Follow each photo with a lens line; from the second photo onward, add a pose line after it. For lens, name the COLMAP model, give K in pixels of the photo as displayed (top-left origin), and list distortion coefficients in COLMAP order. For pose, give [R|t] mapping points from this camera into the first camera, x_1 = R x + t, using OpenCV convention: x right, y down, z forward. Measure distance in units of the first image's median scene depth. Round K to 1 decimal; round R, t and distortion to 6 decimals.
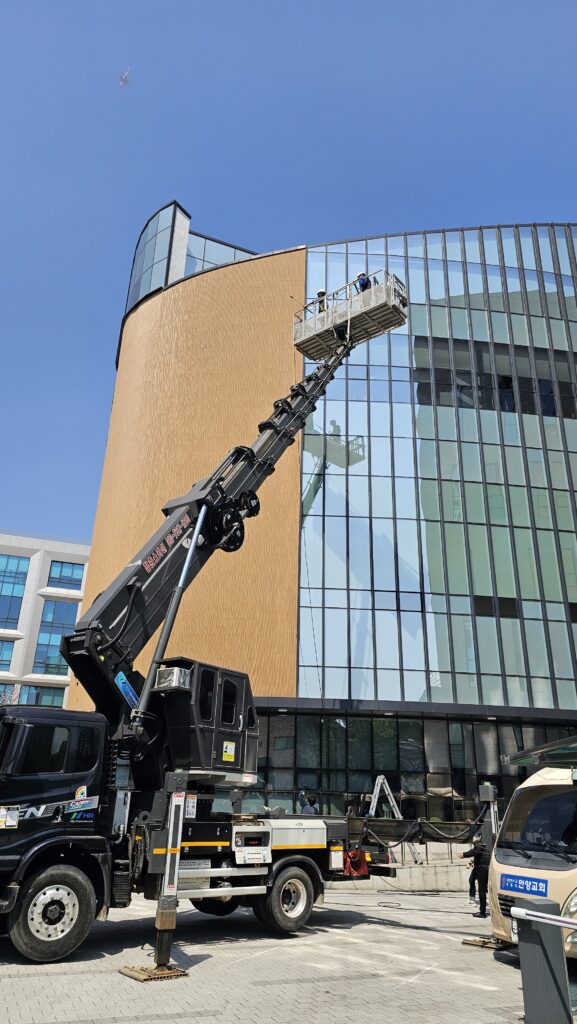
lens RADIAL K [[692.9, 0, 276.8], [0, 692.9, 512.0], [0, 0, 1]] dist [0.103263, 0.000592]
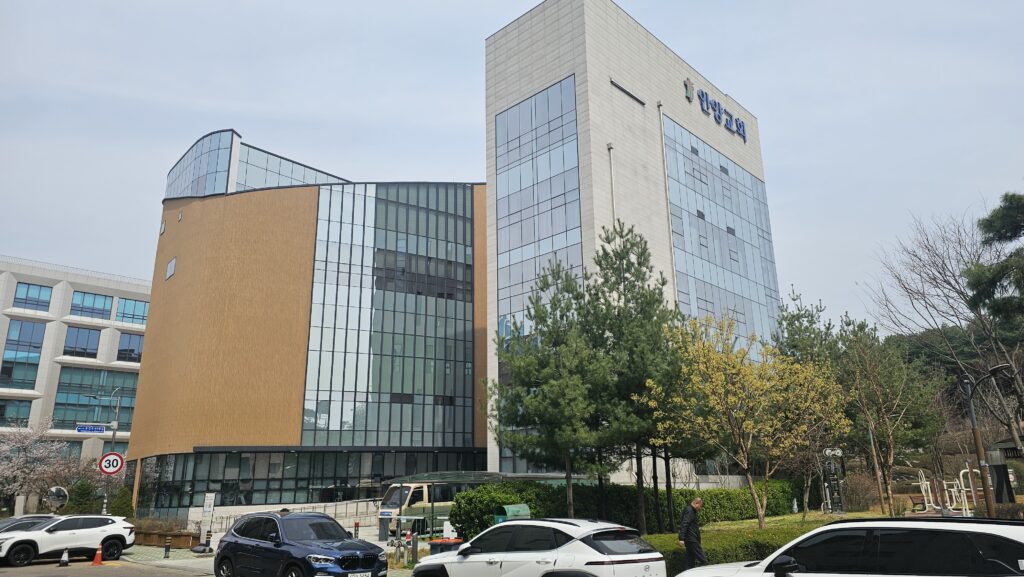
lens RADIAL K [[682.8, 0, 512.0], [0, 682.8, 288.5], [0, 0, 1]] dist [0.031463, -0.001815]
pose [[0.913937, 0.071395, 0.399527, -0.221911], [-0.118668, 0.988395, 0.094834, -0.416827], [-0.388119, -0.134083, 0.911803, -0.929965]]
